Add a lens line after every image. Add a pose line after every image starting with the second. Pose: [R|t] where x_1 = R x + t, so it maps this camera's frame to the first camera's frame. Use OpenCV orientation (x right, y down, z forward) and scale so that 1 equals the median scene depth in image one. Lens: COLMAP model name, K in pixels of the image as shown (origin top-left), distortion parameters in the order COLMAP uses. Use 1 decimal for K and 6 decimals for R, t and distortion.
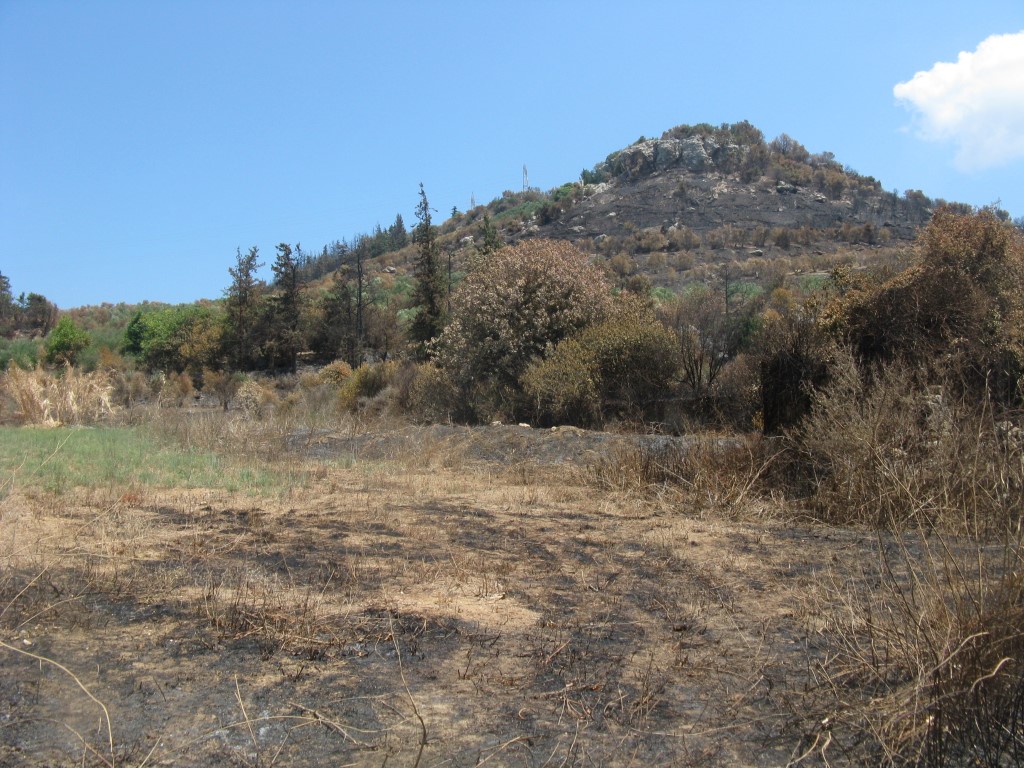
lens RADIAL K [[1039.0, 0, 515.4], [0, 1039.0, 357.3], [0, 0, 1]] dist [-0.204471, 0.219647]
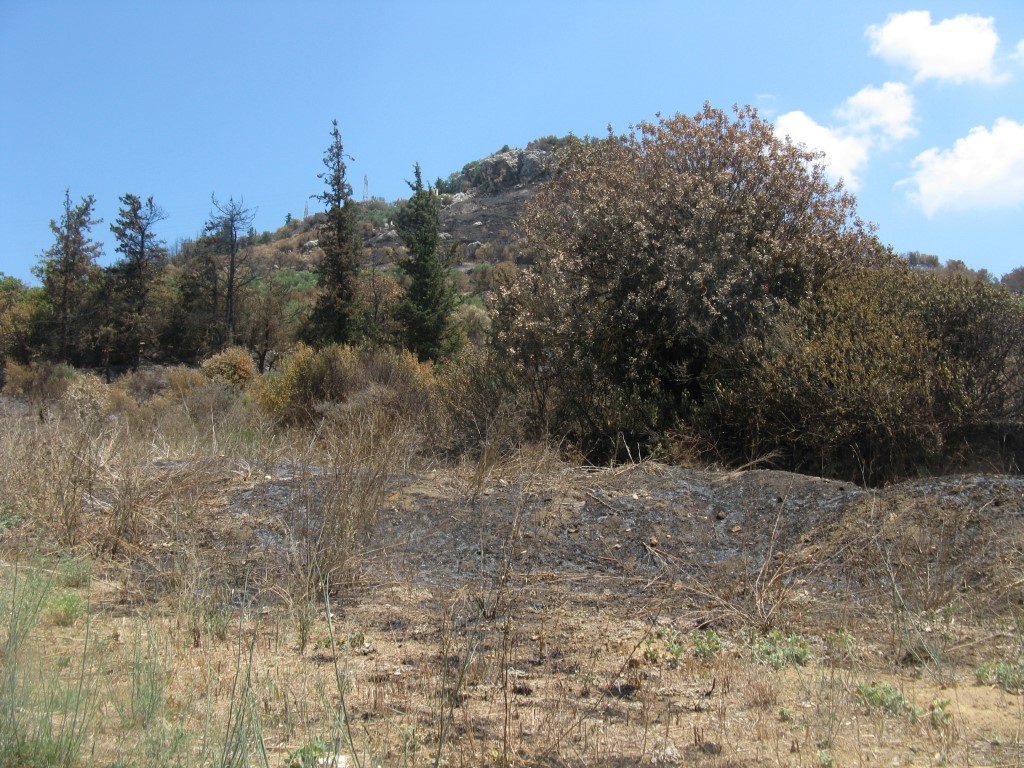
lens RADIAL K [[1039.0, 0, 515.4], [0, 1039.0, 357.3], [0, 0, 1]] dist [-0.204471, 0.219647]
pose [[0.982310, 0.044117, 0.181993, -0.085554], [-0.038916, 0.998728, -0.032052, 0.016397], [-0.183176, 0.024402, 0.982777, 0.259089]]
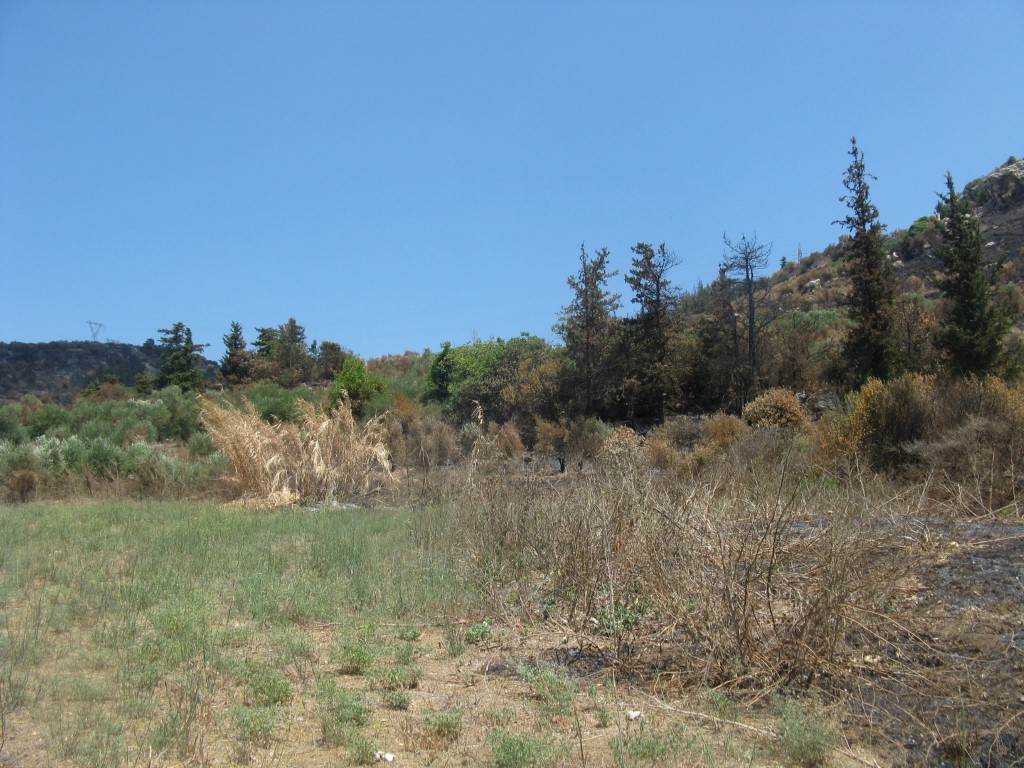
lens RADIAL K [[1037.9, 0, 525.0], [0, 1037.9, 355.7], [0, 0, 1]] dist [-0.197348, 0.202898]
pose [[0.959394, -0.028432, -0.280634, -0.107471], [0.008459, 0.997360, -0.072127, 0.018289], [0.281943, 0.066825, 0.957101, 0.303418]]
